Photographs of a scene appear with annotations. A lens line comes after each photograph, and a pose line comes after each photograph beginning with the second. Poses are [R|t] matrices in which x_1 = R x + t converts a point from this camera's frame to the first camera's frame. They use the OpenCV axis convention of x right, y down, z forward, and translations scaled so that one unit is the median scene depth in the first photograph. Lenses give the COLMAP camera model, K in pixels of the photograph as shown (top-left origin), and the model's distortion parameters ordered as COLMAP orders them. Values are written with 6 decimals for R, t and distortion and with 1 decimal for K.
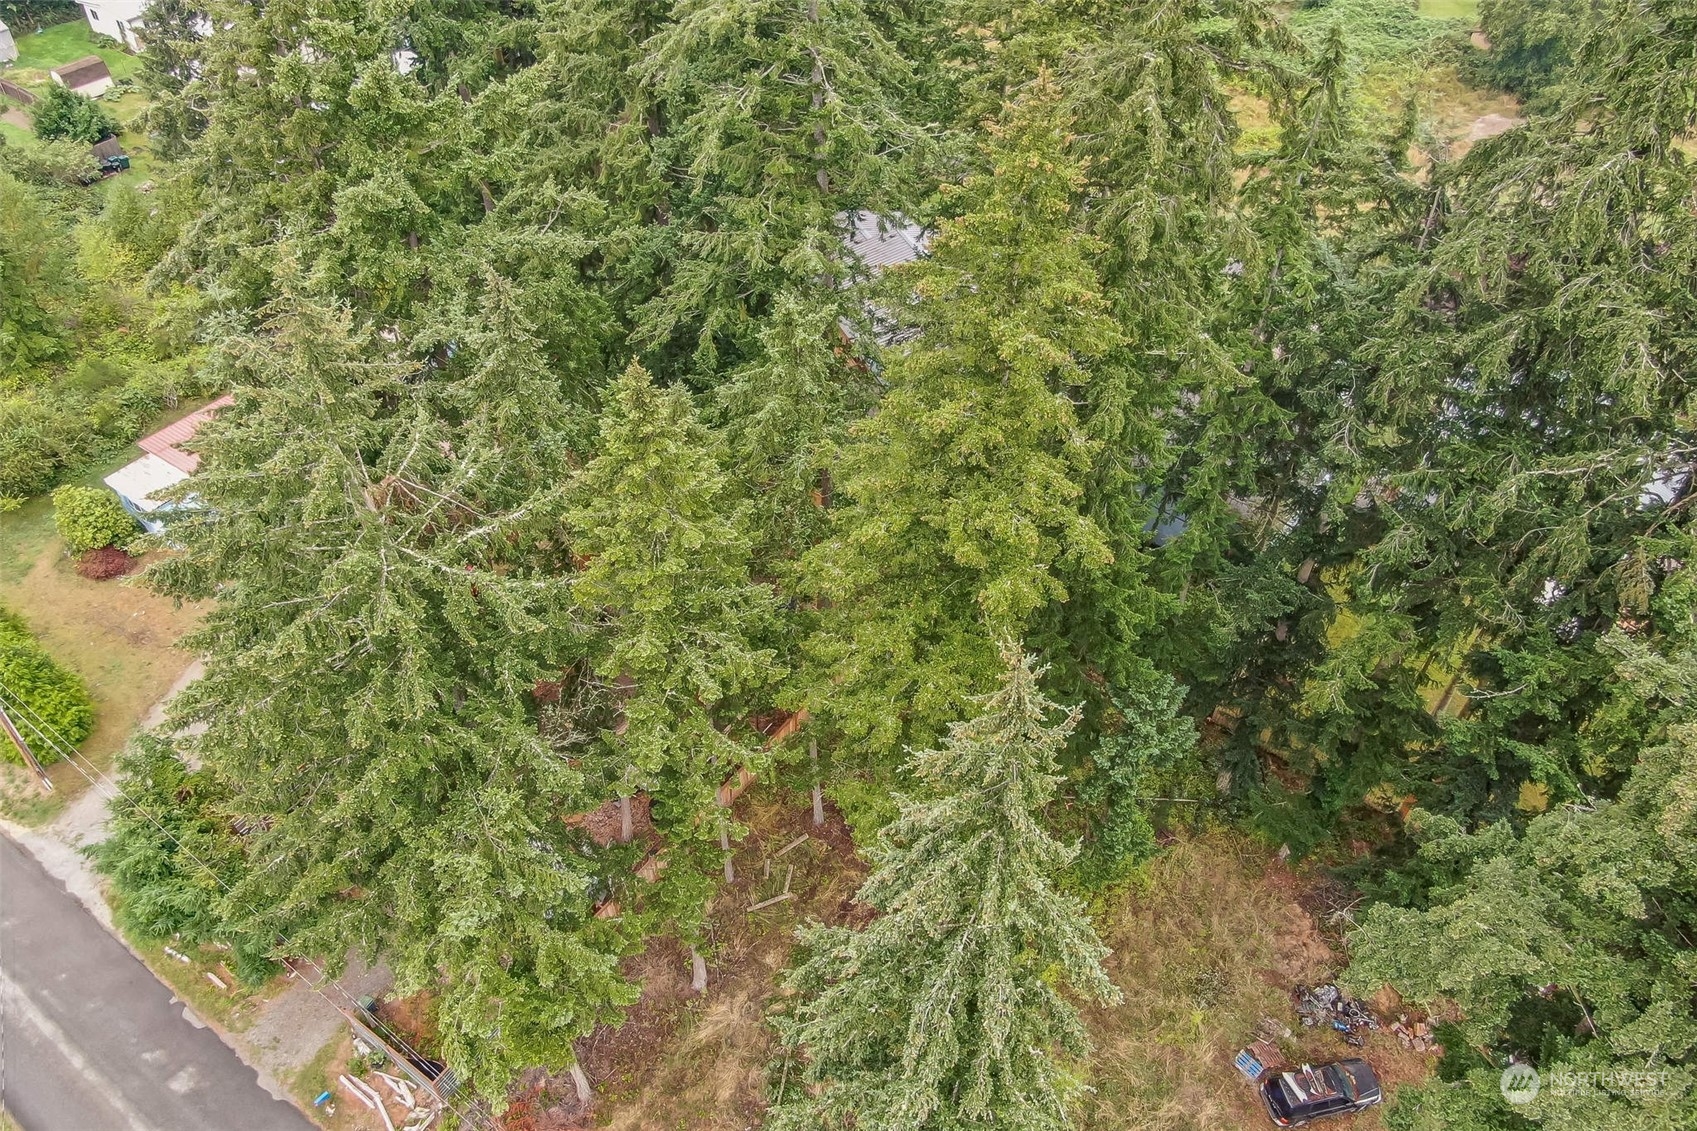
lens RADIAL K [[1220.1, 0, 846.7], [0, 1220.1, 585.5], [0, 0, 1]] dist [-0.018692, 0.006967]
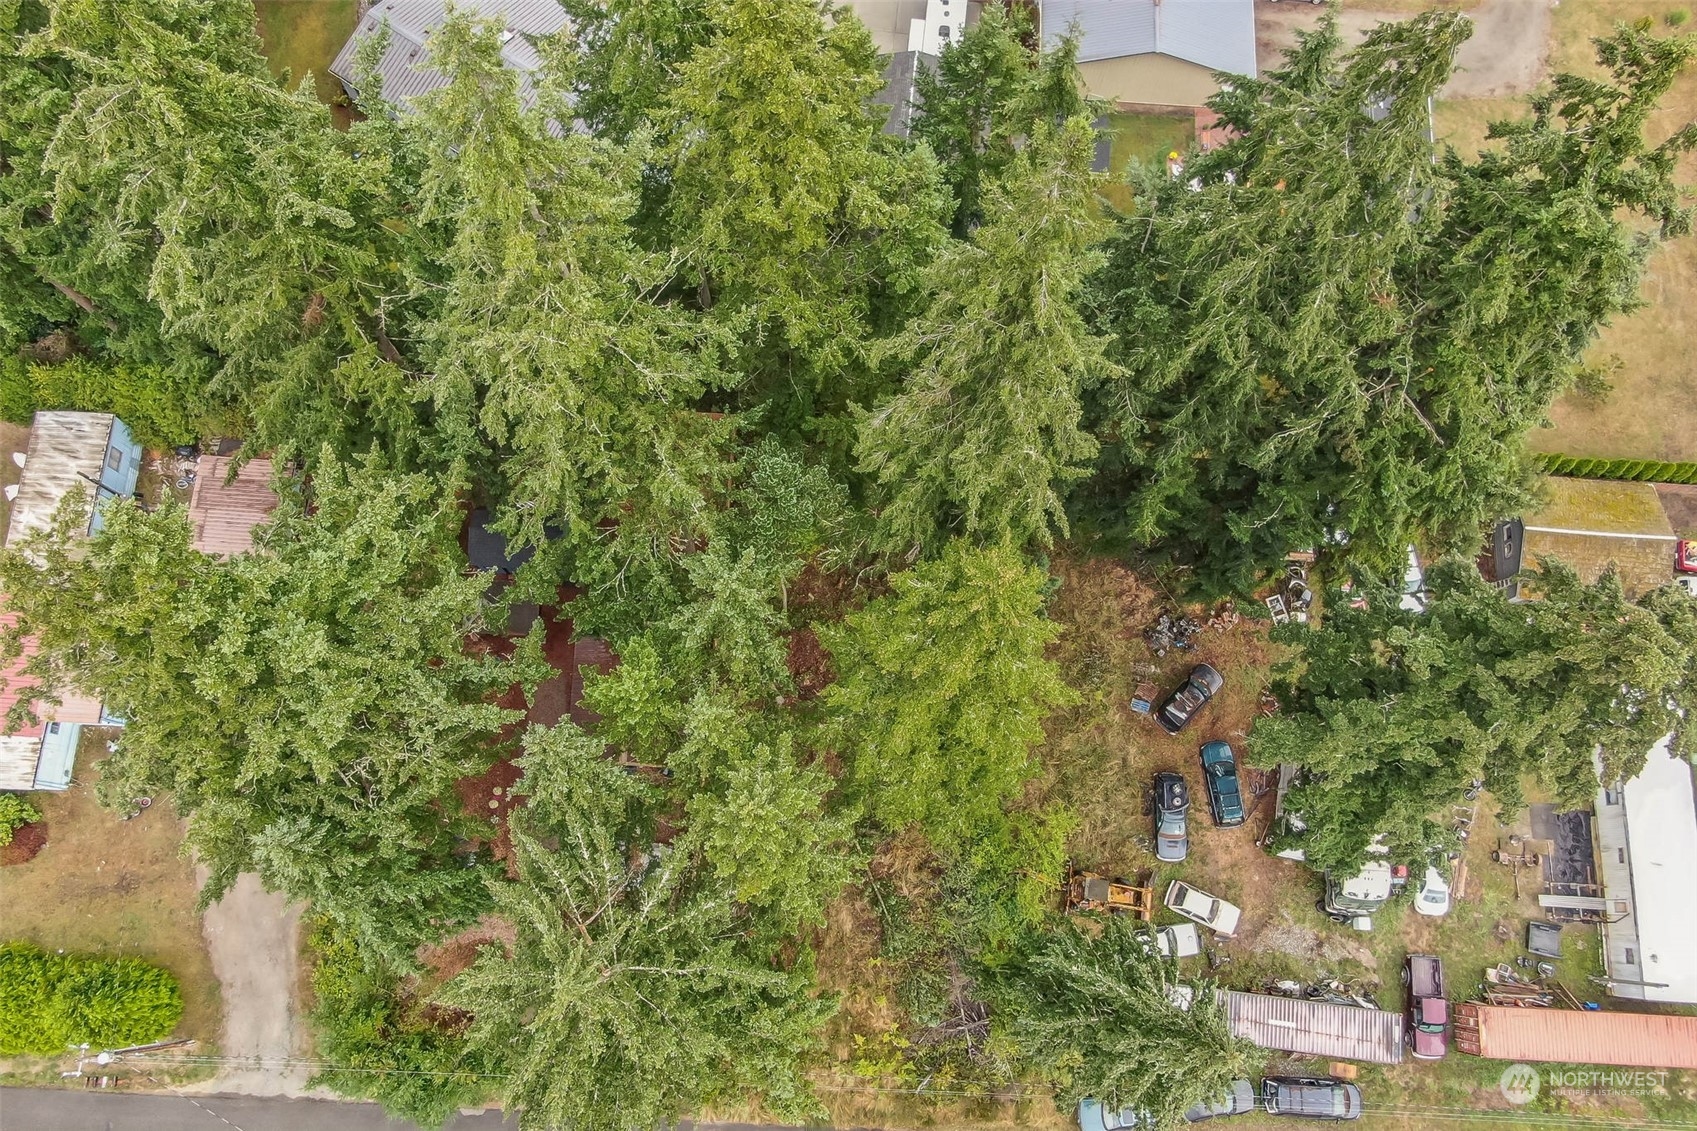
lens RADIAL K [[1220.1, 0, 850.2], [0, 1220.1, 575.9], [0, 0, 1]] dist [-0.018692, 0.006967]
pose [[0.840660, -0.523168, 0.139948, -0.086855], [0.379315, 0.753248, 0.537343, -0.672158], [-0.386536, -0.398639, 0.831671, -0.011867]]
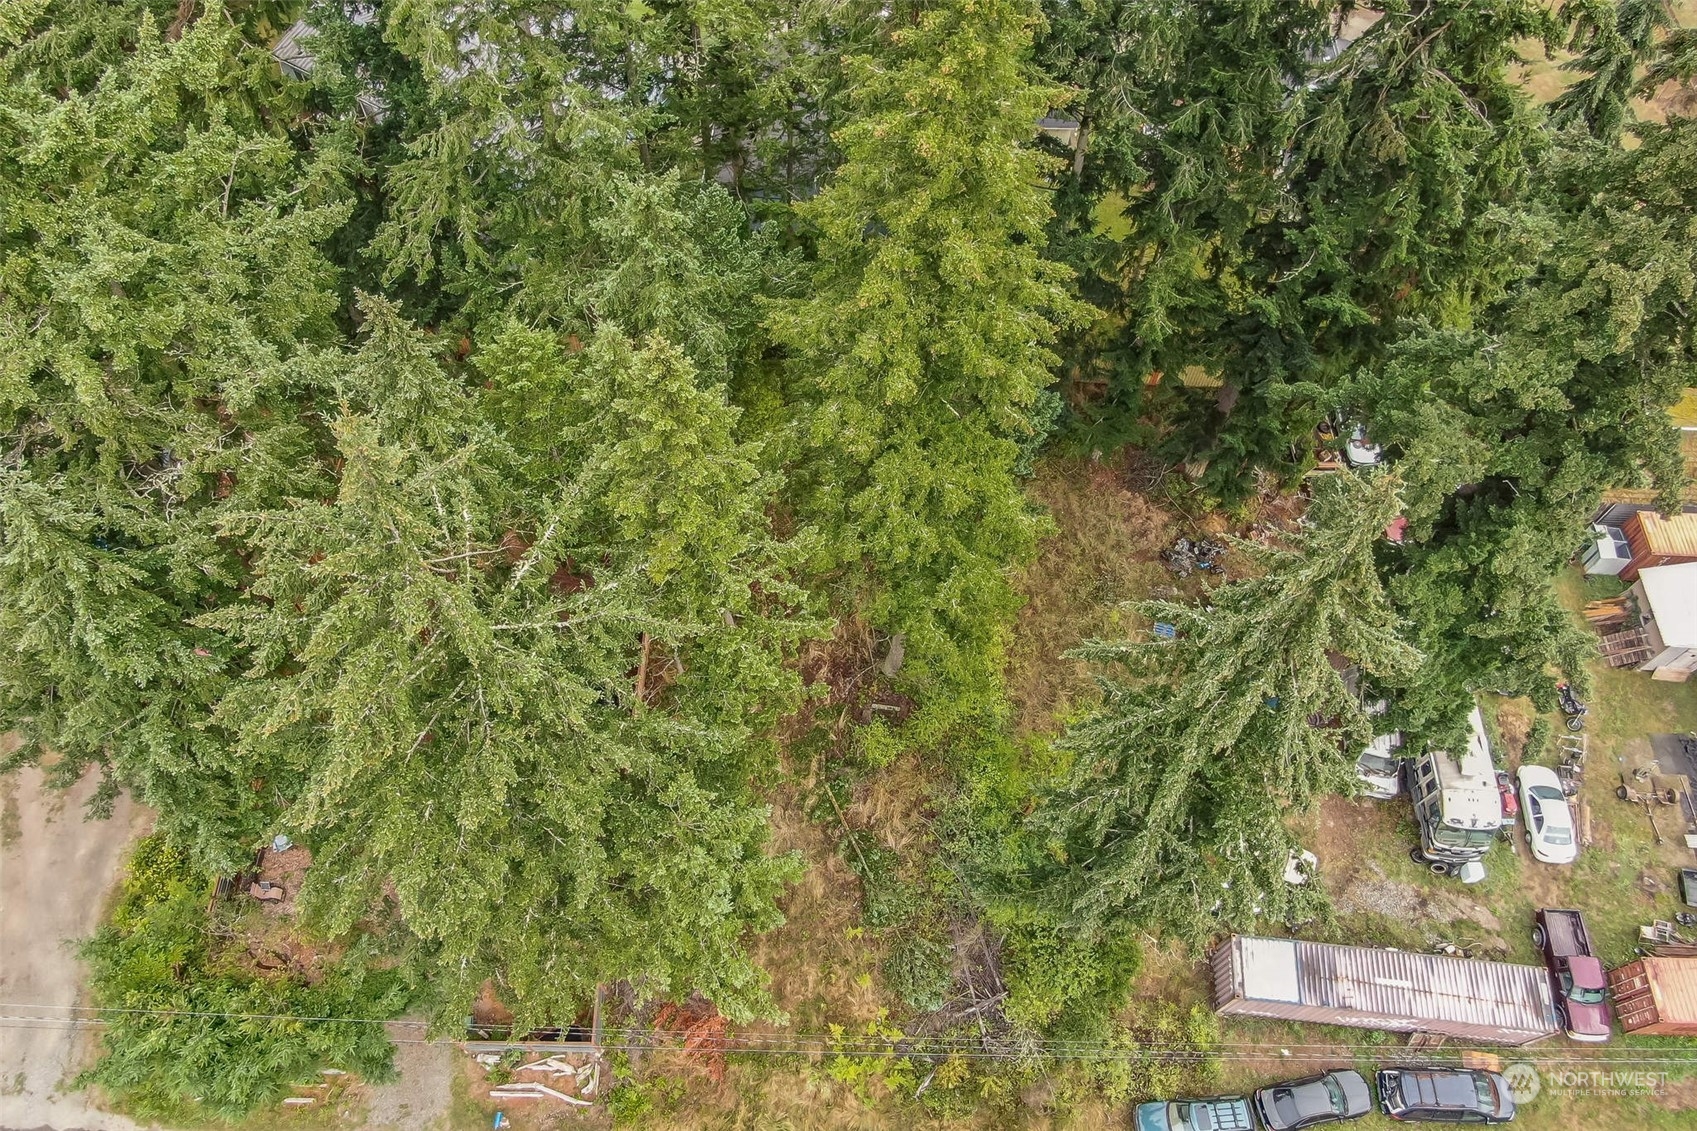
lens RADIAL K [[1220.1, 0, 850.7], [0, 1220.1, 581.0], [0, 0, 1]] dist [-0.018692, 0.006967]
pose [[0.824354, -0.486656, 0.289148, -0.269077], [0.393206, 0.859730, 0.325966, -0.174538], [-0.407223, -0.155016, 0.900078, 0.047942]]
